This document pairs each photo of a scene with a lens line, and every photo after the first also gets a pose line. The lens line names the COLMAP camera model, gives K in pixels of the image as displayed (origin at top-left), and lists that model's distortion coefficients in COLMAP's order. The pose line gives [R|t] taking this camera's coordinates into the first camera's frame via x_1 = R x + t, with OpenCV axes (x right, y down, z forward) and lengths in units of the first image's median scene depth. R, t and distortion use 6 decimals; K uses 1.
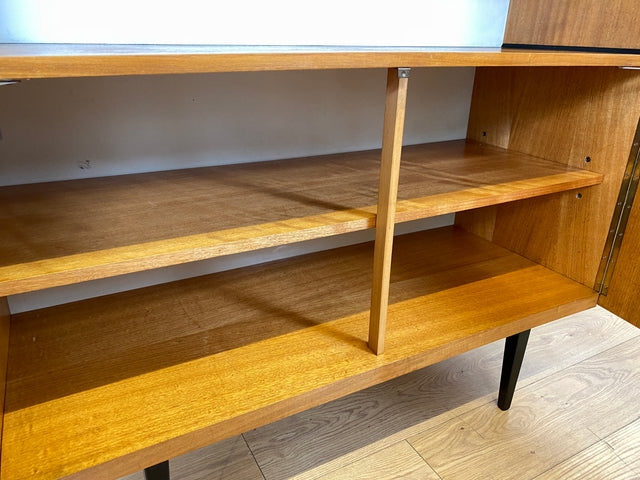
lens RADIAL K [[487.4, 0, 317.8], [0, 487.4, 235.5], [0, 0, 1]] dist [0.025820, -0.023645]
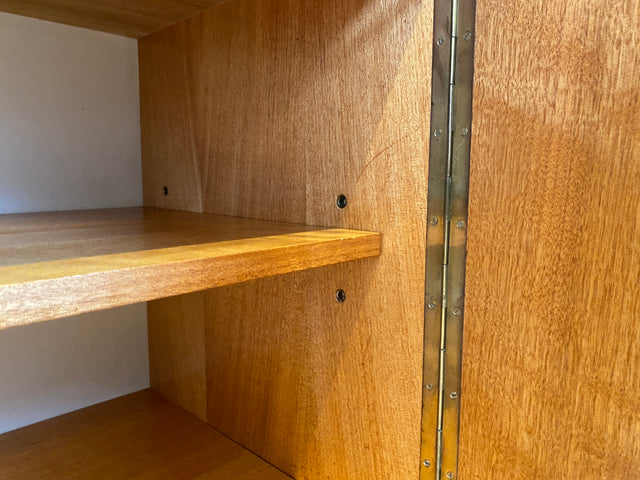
lens RADIAL K [[487.4, 0, 318.7], [0, 487.4, 238.3], [0, 0, 1]] dist [0.025820, -0.023645]
pose [[0.955084, -0.052208, 0.291700, 0.418133], [0.127473, 0.961011, -0.245374, -0.034115], [-0.267517, 0.271537, 0.924501, 0.653948]]
